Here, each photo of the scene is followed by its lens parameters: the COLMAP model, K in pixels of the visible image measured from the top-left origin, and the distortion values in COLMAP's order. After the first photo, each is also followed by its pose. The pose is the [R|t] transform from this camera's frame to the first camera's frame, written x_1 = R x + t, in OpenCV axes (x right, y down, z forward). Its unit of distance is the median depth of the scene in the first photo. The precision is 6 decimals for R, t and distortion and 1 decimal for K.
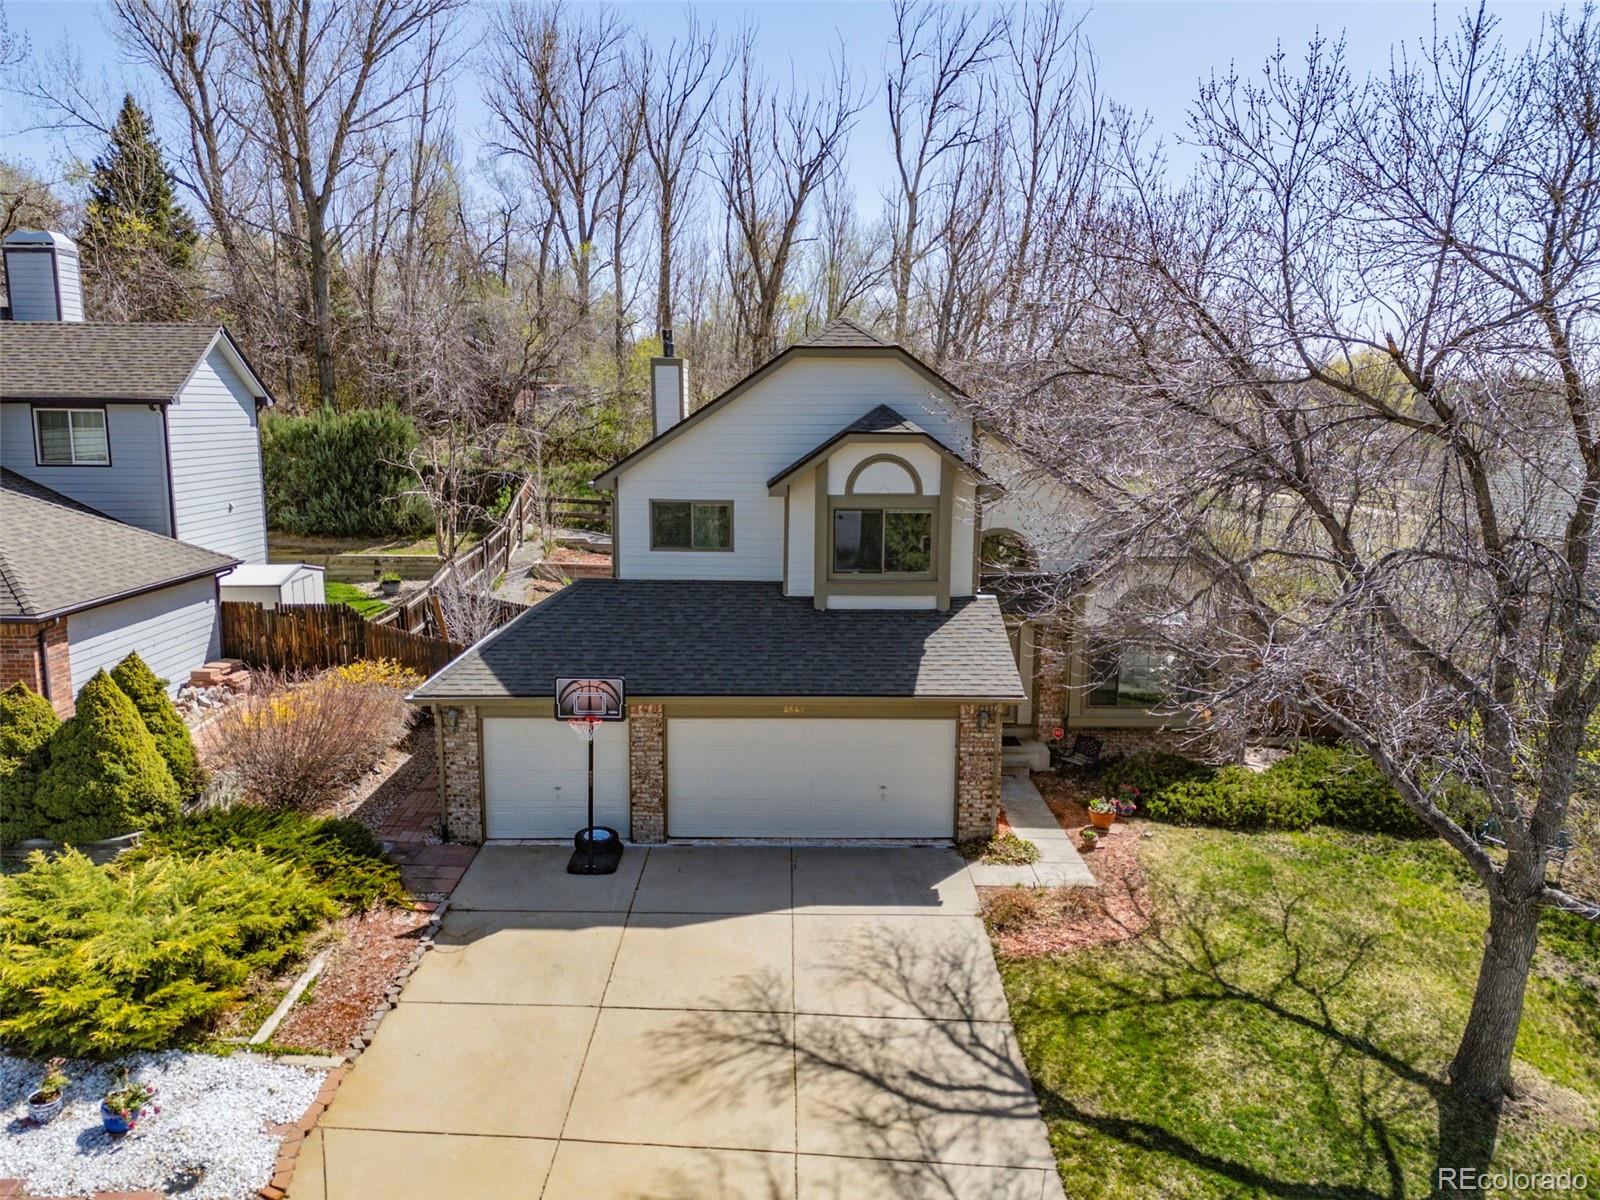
lens RADIAL K [[1211.0, 0, 803.1], [0, 1211.0, 599.2], [0, 0, 1]] dist [0.107846, -0.112578]
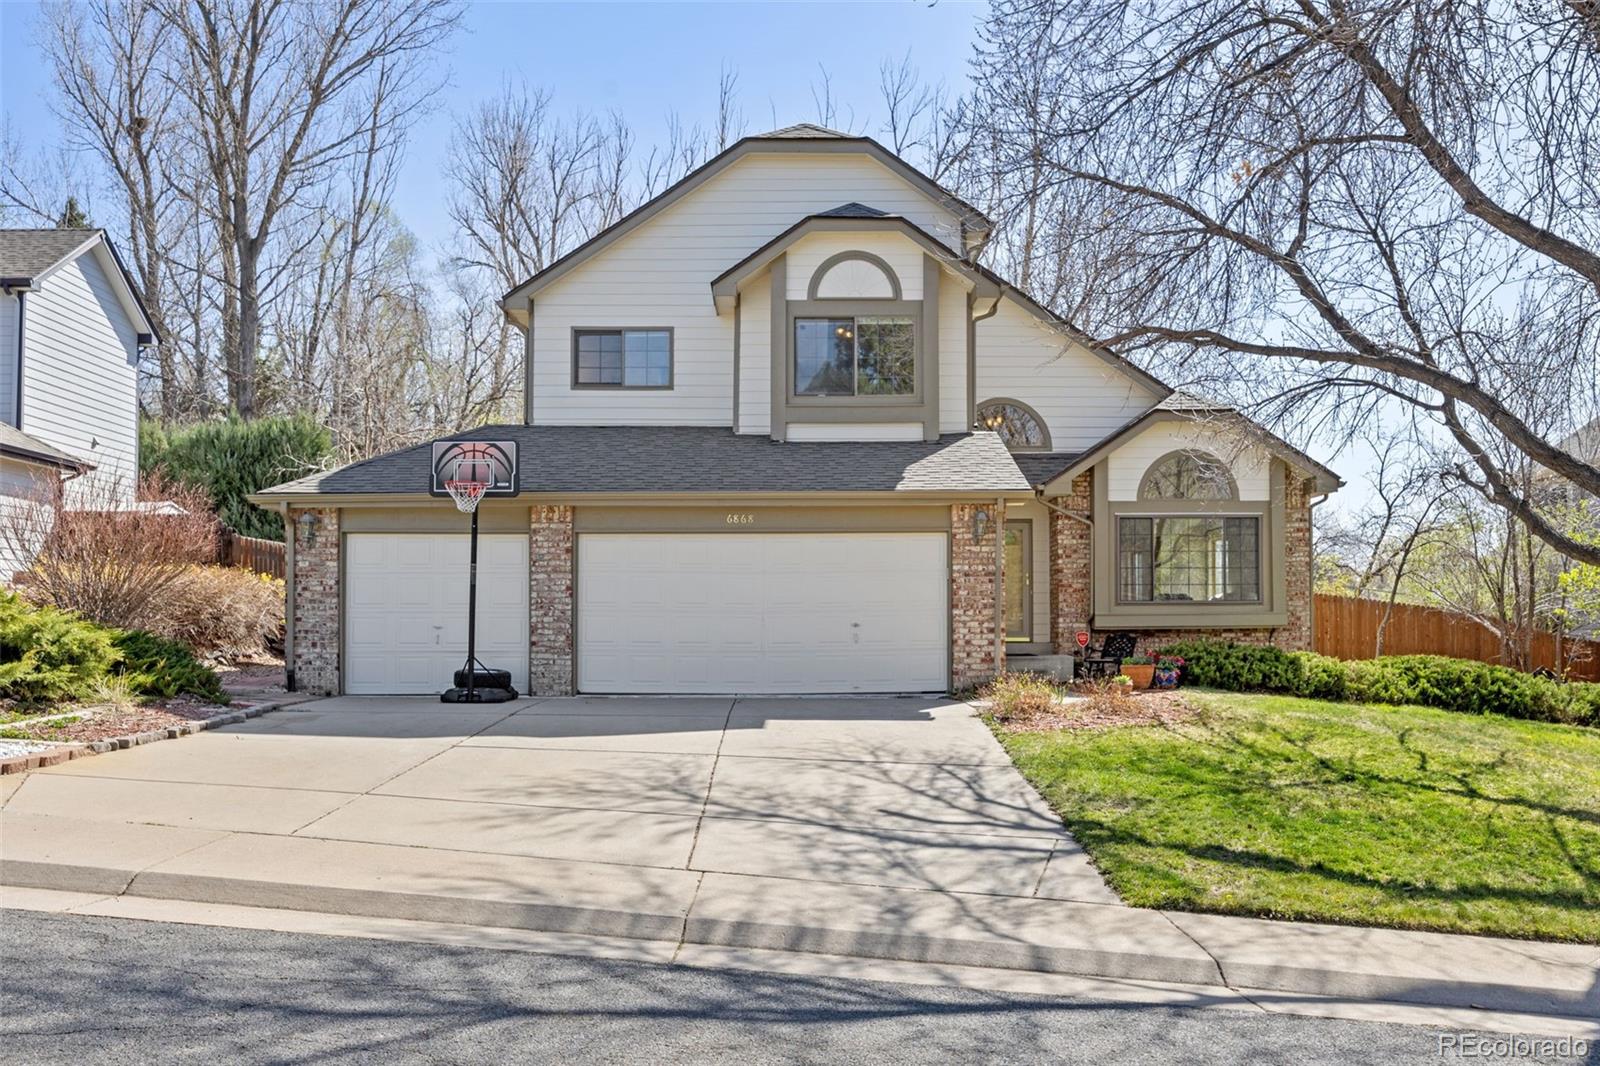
lens RADIAL K [[1389.9, 0, 798.7], [0, 1389.9, 533.2], [0, 0, 1]] dist [-0.003480, 0.004323]
pose [[0.999972, -0.007415, -0.000810, 0.027584], [0.007140, 0.982965, -0.183652, 0.234582], [0.002158, 0.183641, 0.982991, 0.103605]]
